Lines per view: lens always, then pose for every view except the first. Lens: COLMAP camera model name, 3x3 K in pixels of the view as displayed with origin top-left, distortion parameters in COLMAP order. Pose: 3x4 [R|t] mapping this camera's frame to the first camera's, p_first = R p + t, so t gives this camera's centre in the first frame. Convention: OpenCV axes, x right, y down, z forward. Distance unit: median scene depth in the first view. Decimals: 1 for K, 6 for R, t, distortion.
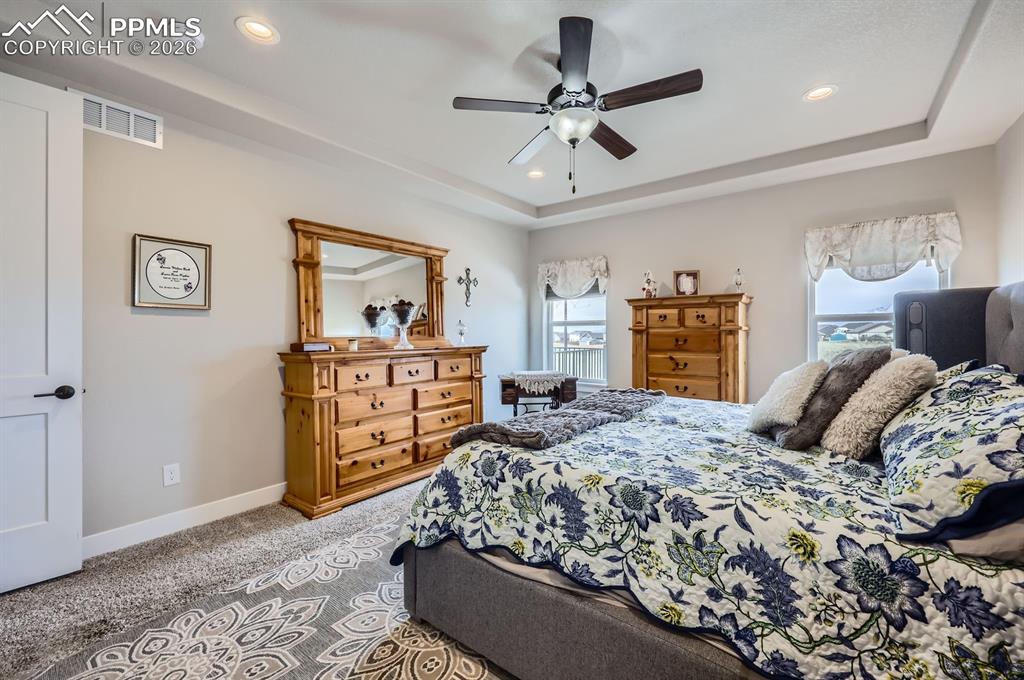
lens RADIAL K [[415.7, 0, 519.6], [0, 415.7, 334.3], [0, 0, 1]] dist [-0.001247, -0.000676]
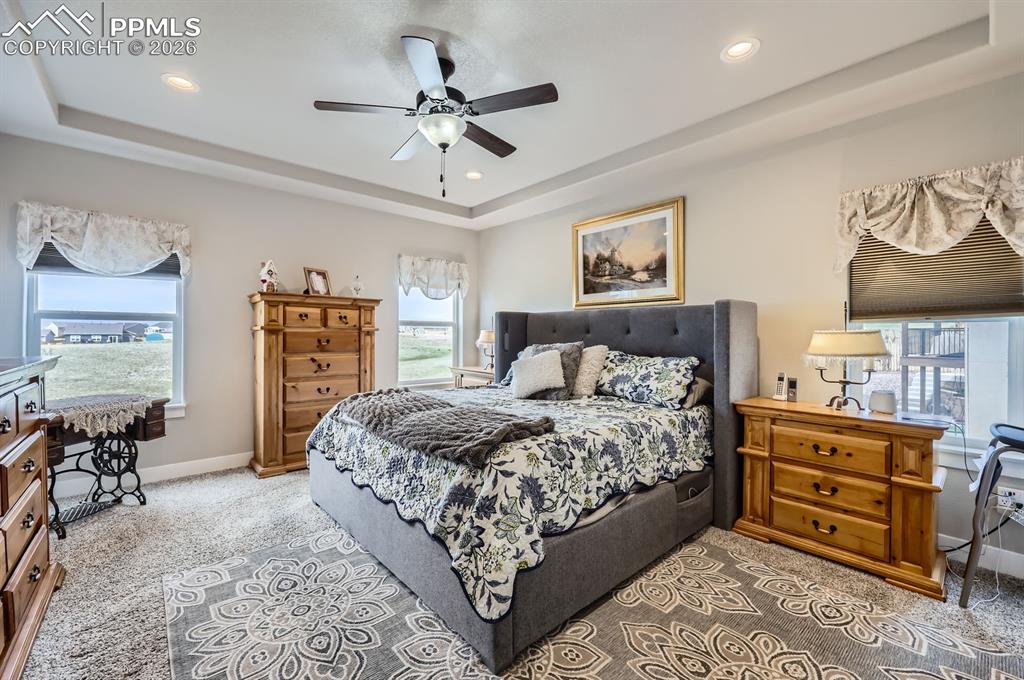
lens RADIAL K [[415.7, 0, 517.1], [0, 415.7, 343.4], [0, 0, 1]] dist [-0.001247, -0.000676]
pose [[0.197840, -0.014427, 0.980128, -1.149601], [-0.003462, 0.999875, 0.015417, 0.009084], [-0.980228, -0.006443, 0.197765, 0.870140]]
